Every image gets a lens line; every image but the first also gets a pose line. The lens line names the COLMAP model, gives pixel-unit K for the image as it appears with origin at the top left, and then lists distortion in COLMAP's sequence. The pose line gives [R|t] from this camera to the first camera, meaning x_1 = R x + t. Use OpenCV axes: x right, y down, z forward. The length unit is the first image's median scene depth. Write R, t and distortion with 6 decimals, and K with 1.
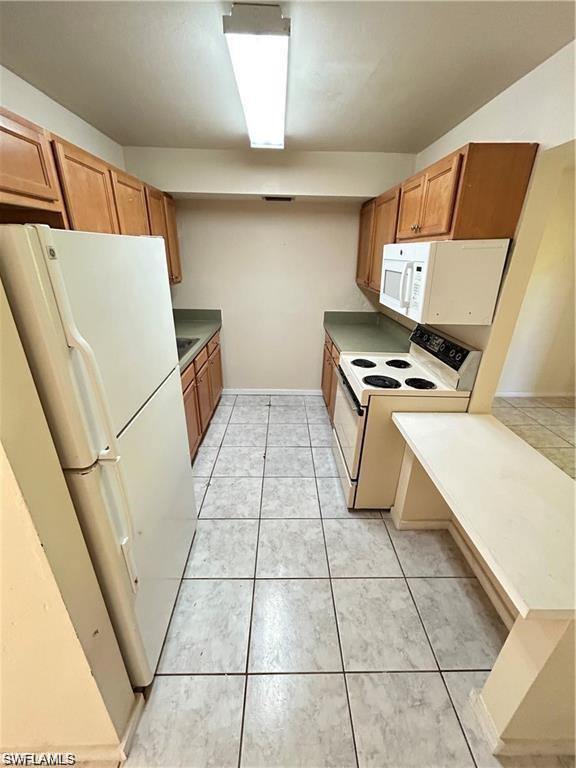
lens RADIAL K [[311.8, 0, 288.0], [0, 311.8, 384.0], [0, 0, 1]] dist [-0.000309, -0.000107]
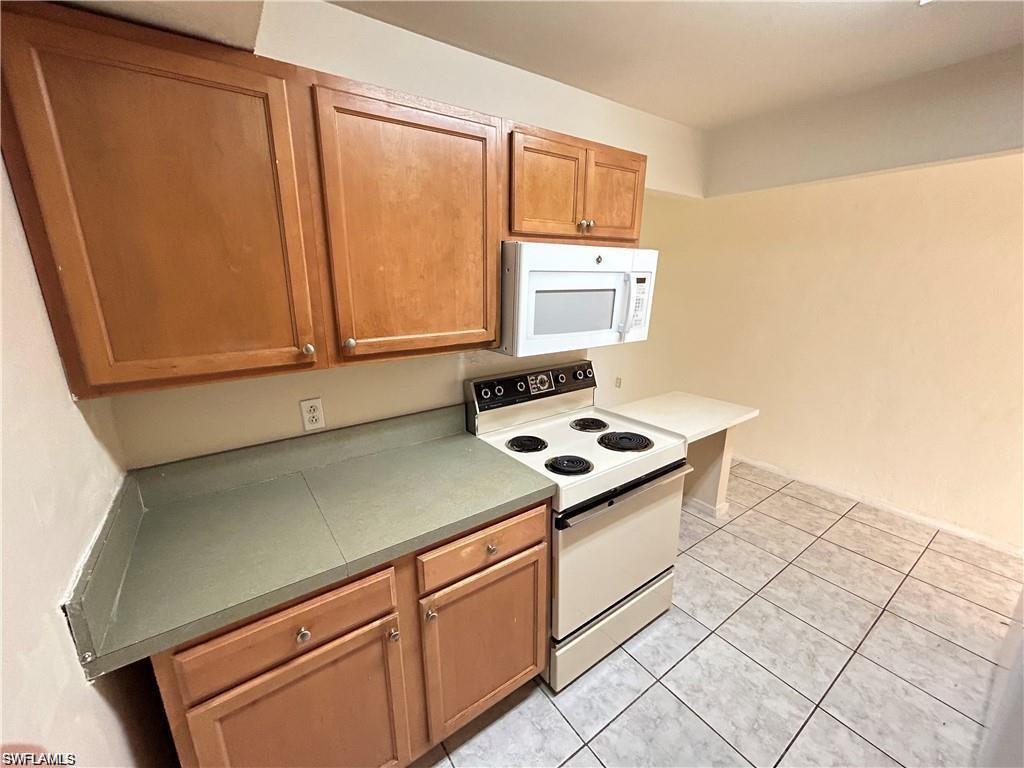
lens RADIAL K [[409.0, 0, 512.0], [0, 409.0, 384.0], [0, 0, 1]] dist [0.000527, 0.000084]
pose [[-0.562630, -0.228443, 0.794519, -0.231077], [0.312870, 0.830742, 0.460413, -0.568582], [-0.765219, 0.507623, -0.395927, 1.392655]]
